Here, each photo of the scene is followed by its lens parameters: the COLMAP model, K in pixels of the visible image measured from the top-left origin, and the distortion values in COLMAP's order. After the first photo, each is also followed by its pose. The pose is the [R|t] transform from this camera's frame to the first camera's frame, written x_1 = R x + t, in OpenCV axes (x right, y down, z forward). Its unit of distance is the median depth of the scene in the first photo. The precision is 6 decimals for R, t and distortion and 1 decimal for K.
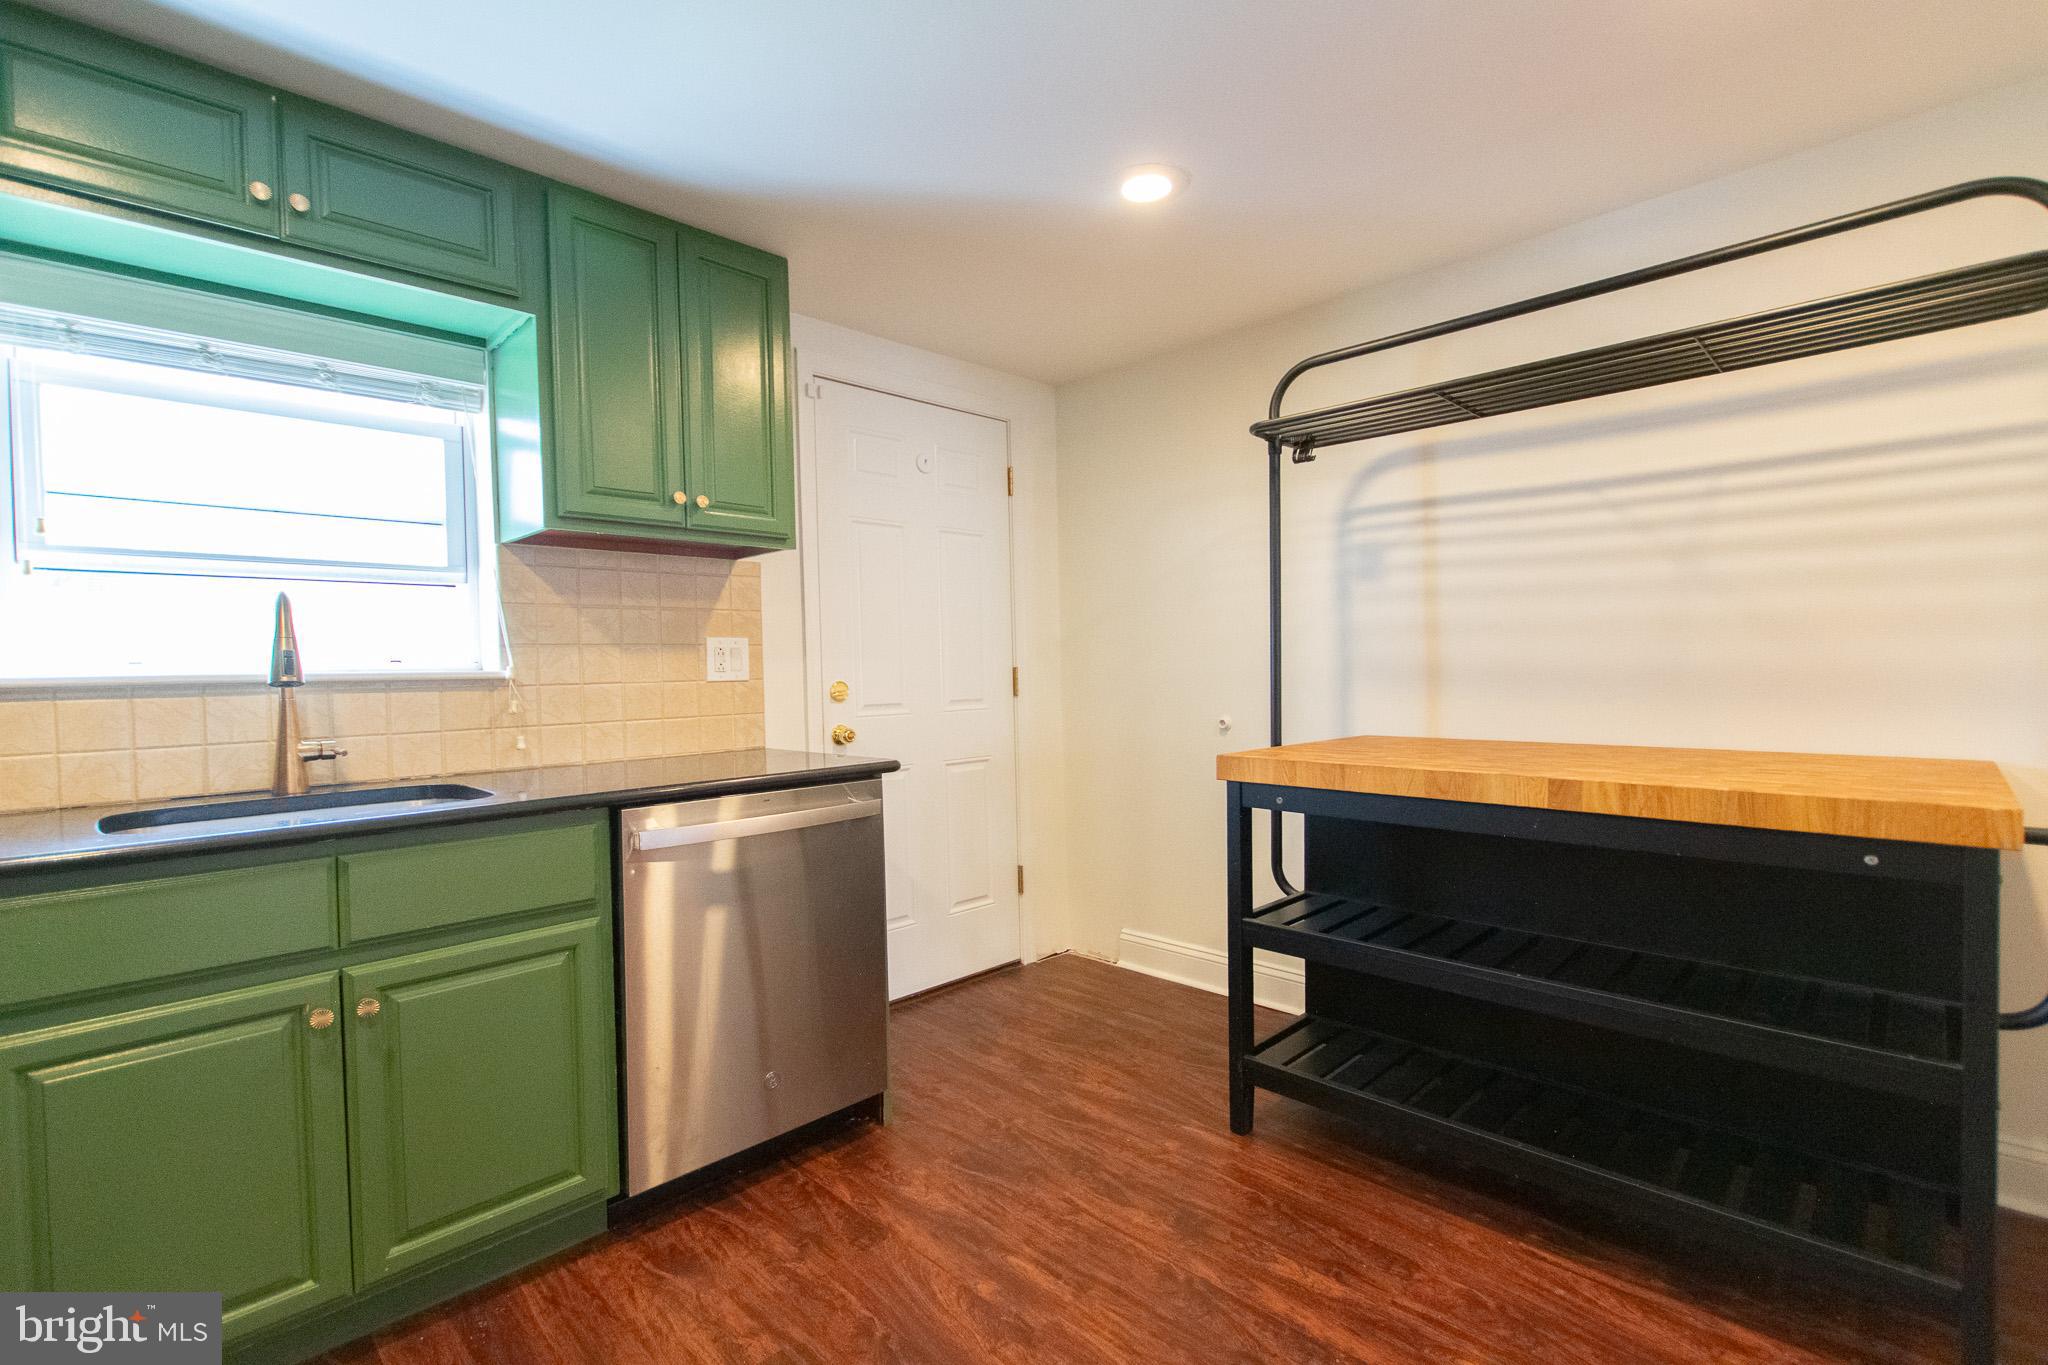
lens RADIAL K [[894.1, 0, 1017.8], [0, 894.1, 676.9], [0, 0, 1]] dist [0.014057, -0.005669]
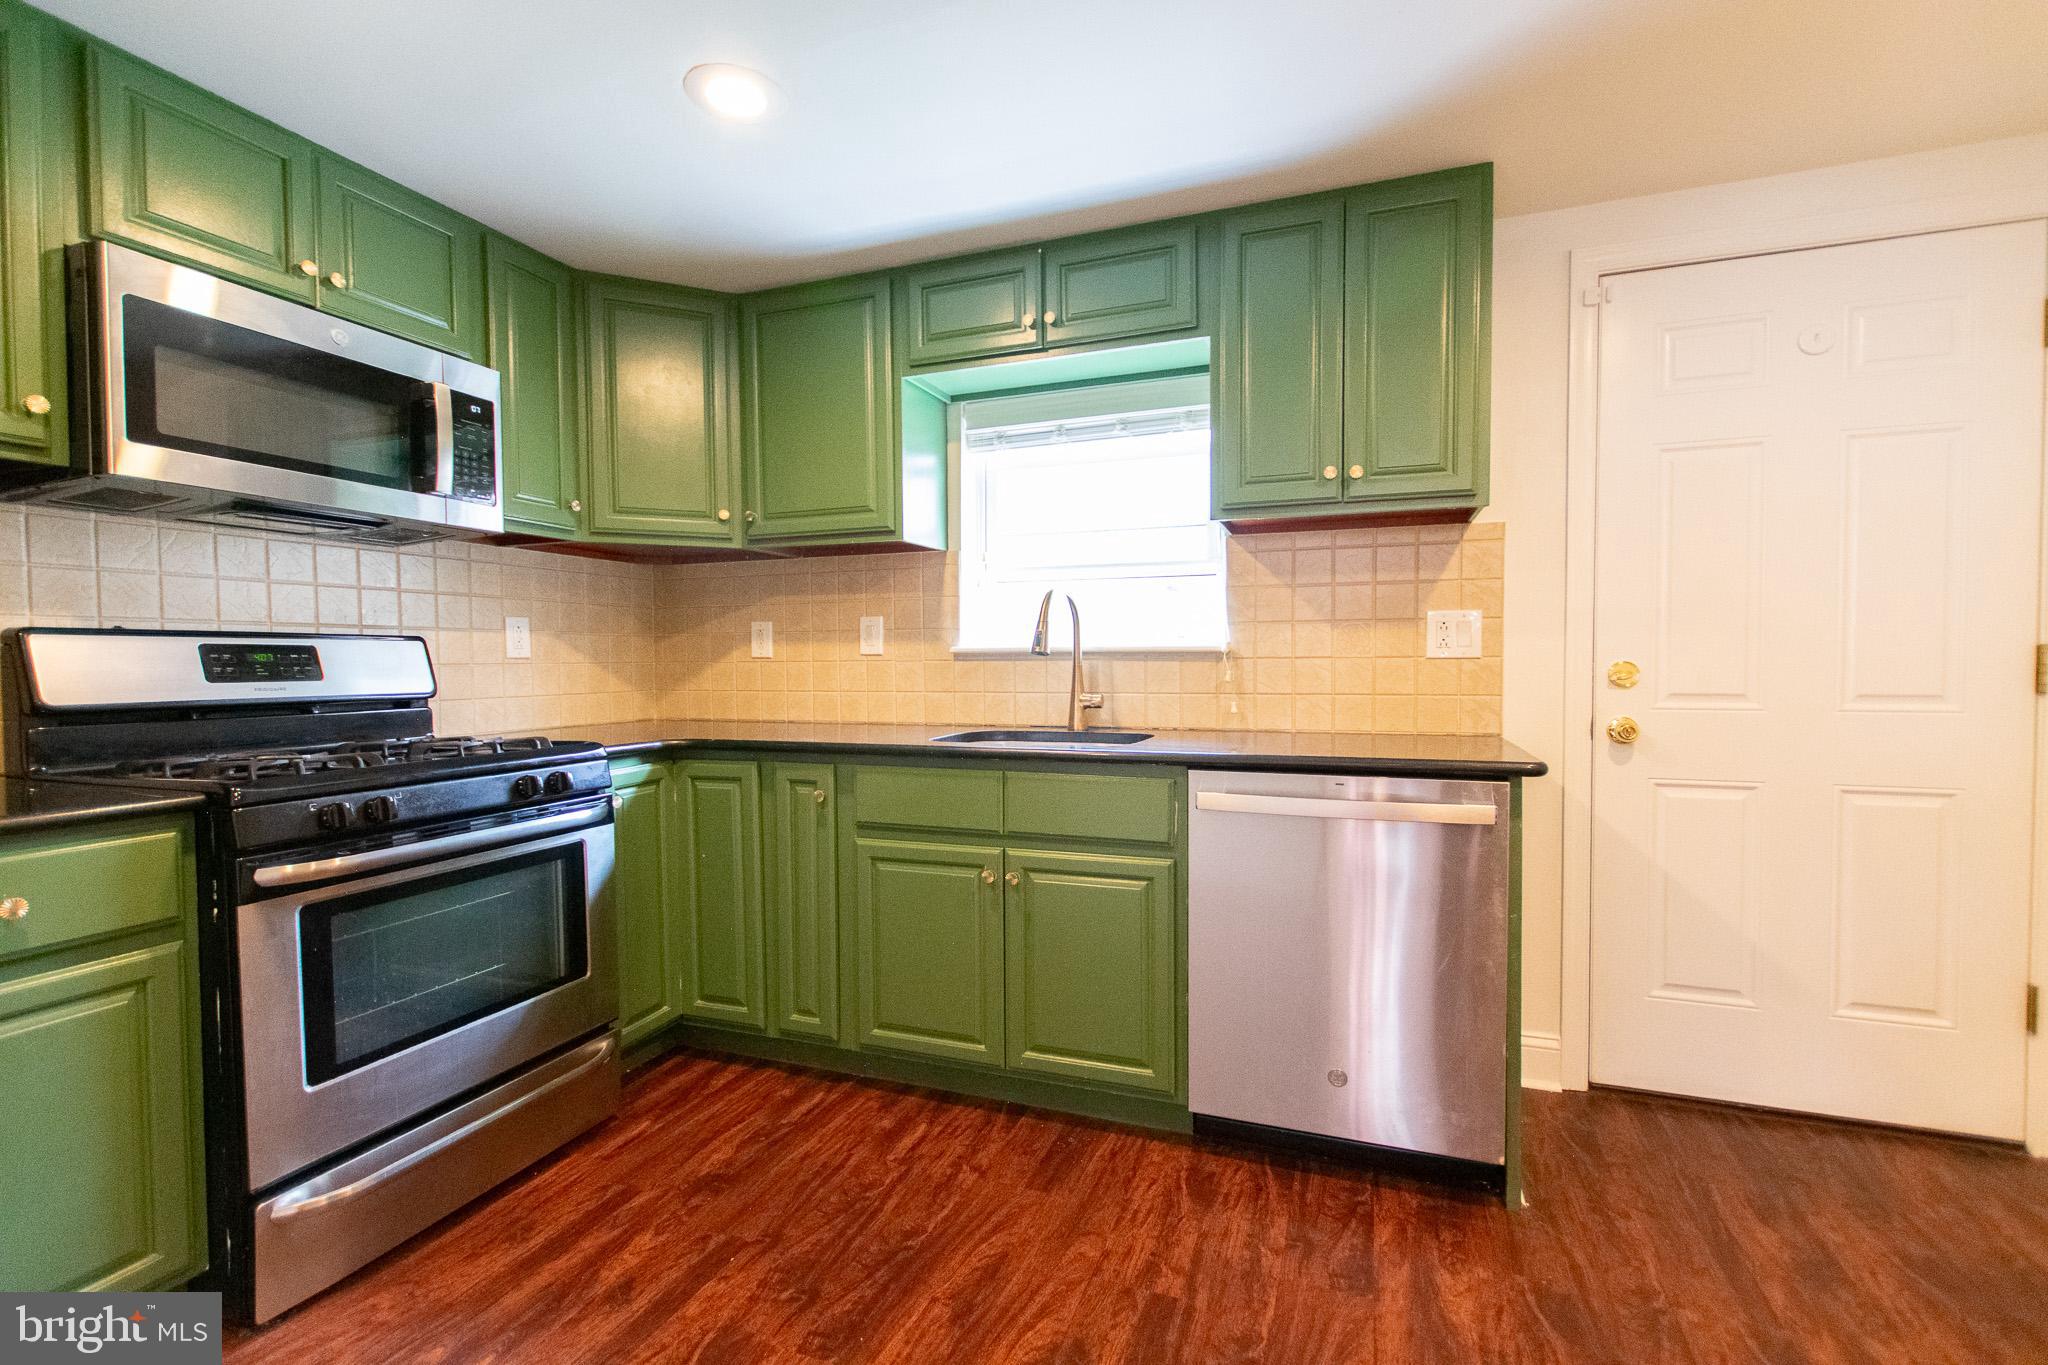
lens RADIAL K [[894.1, 0, 1017.8], [0, 894.1, 676.9], [0, 0, 1]] dist [0.014057, -0.005669]
pose [[0.444358, 0.038721, -0.895012, 0.401356], [-0.011085, 0.999227, 0.037727, -0.007453], [0.895781, -0.006843, 0.444444, 0.267813]]
